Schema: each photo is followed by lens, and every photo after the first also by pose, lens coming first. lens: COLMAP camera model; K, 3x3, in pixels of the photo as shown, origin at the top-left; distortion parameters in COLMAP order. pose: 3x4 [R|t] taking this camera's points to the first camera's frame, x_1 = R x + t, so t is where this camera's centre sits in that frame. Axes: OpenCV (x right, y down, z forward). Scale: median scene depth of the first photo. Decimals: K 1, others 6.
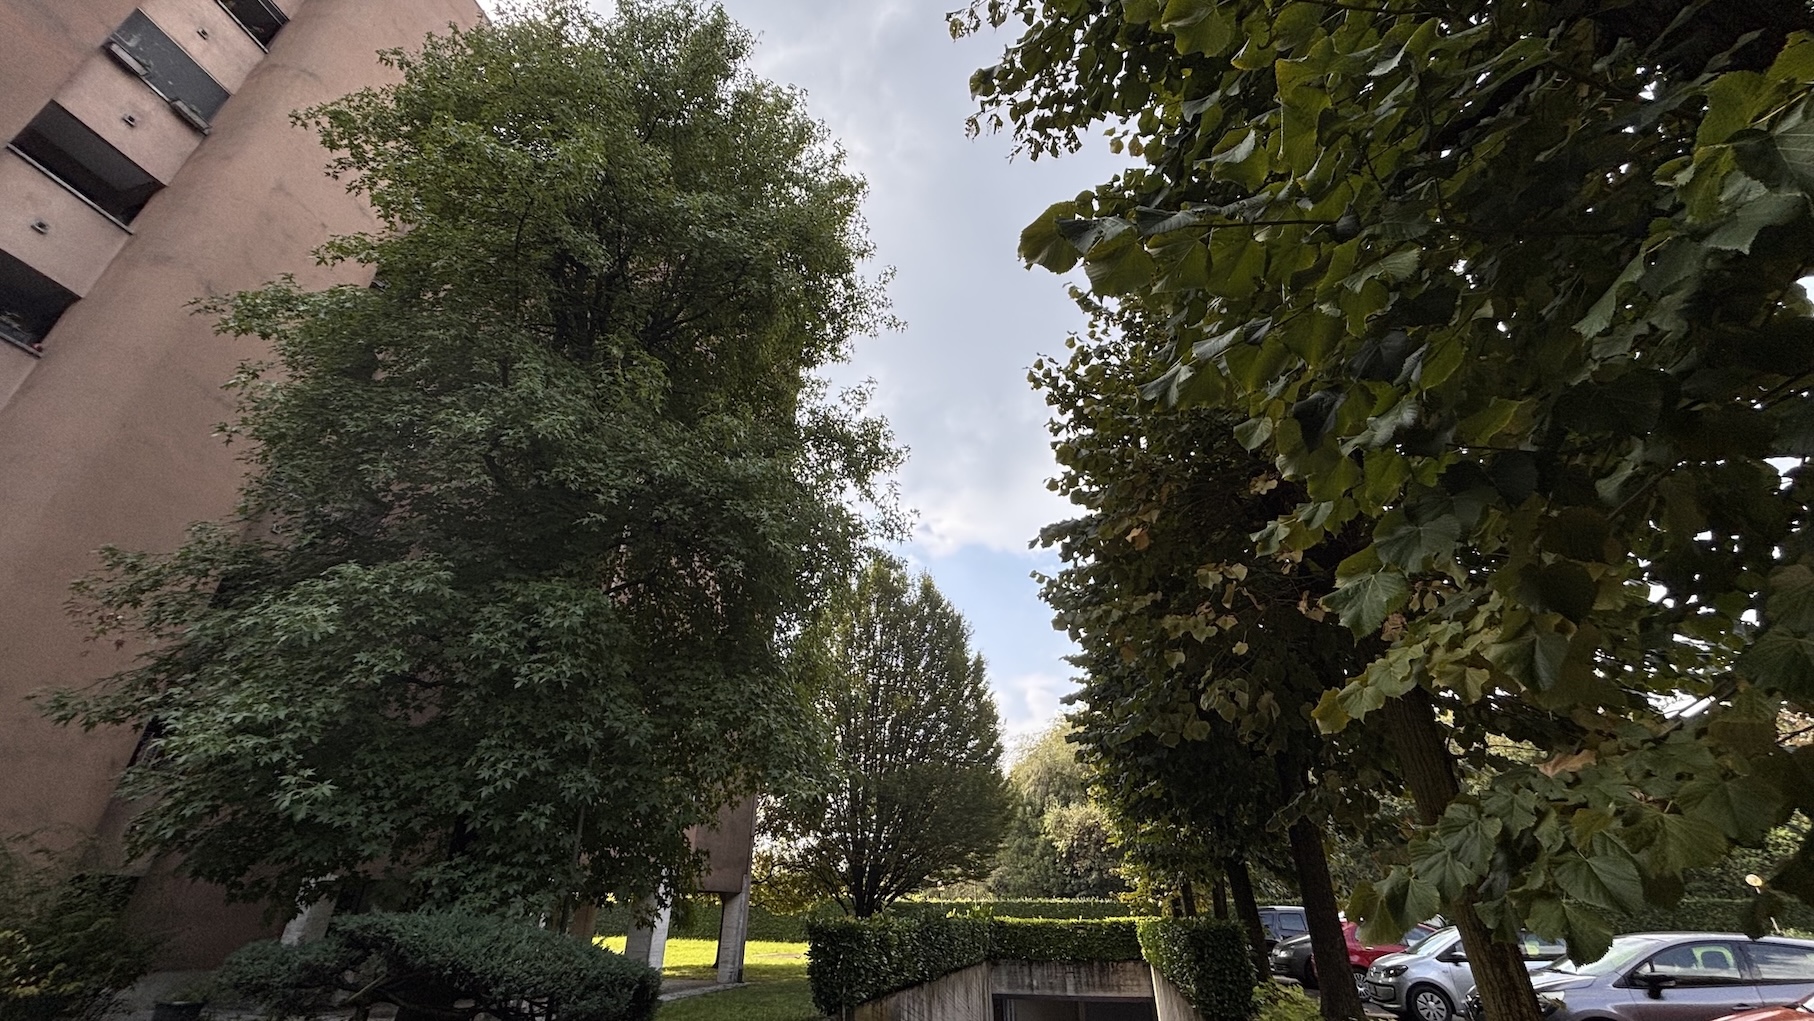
lens RADIAL K [[744.8, 0, 906.3], [0, 744.8, 517.1], [0, 0, 1]] dist [0.002834, 0.000337]
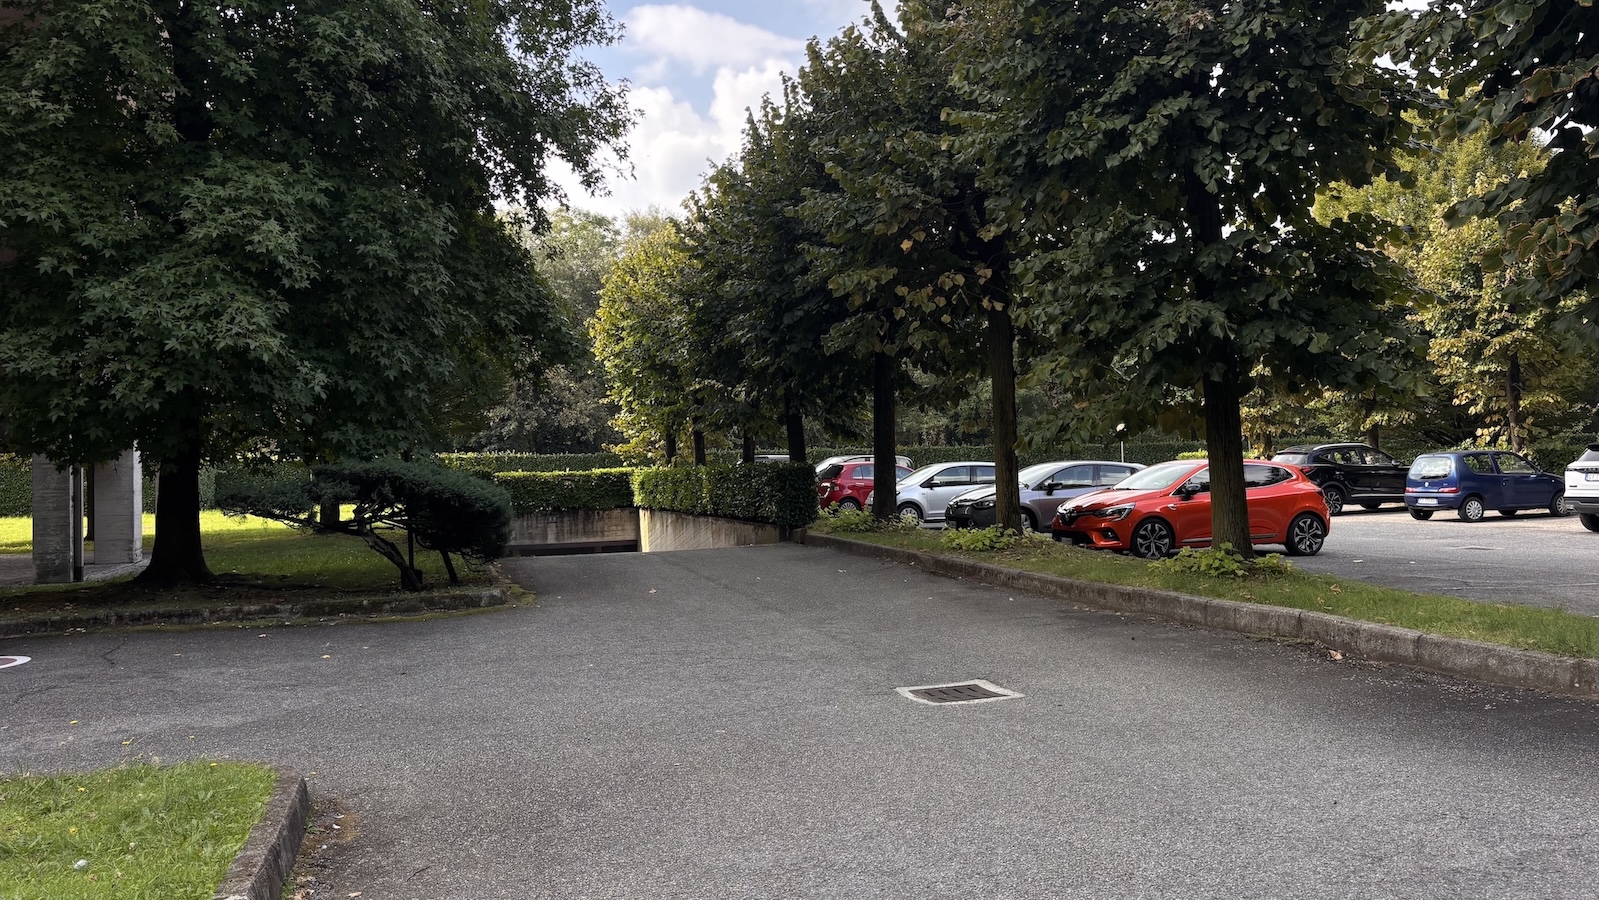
lens RADIAL K [[1185.5, 0, 800.2], [0, 1185.5, 448.0], [0, 0, 1]] dist [0.010360, 0.003042]
pose [[0.862238, -0.016359, 0.506239, -0.263531], [-0.214079, 0.894045, 0.393515, -0.119954], [-0.459037, -0.447678, 0.767378, -0.234967]]
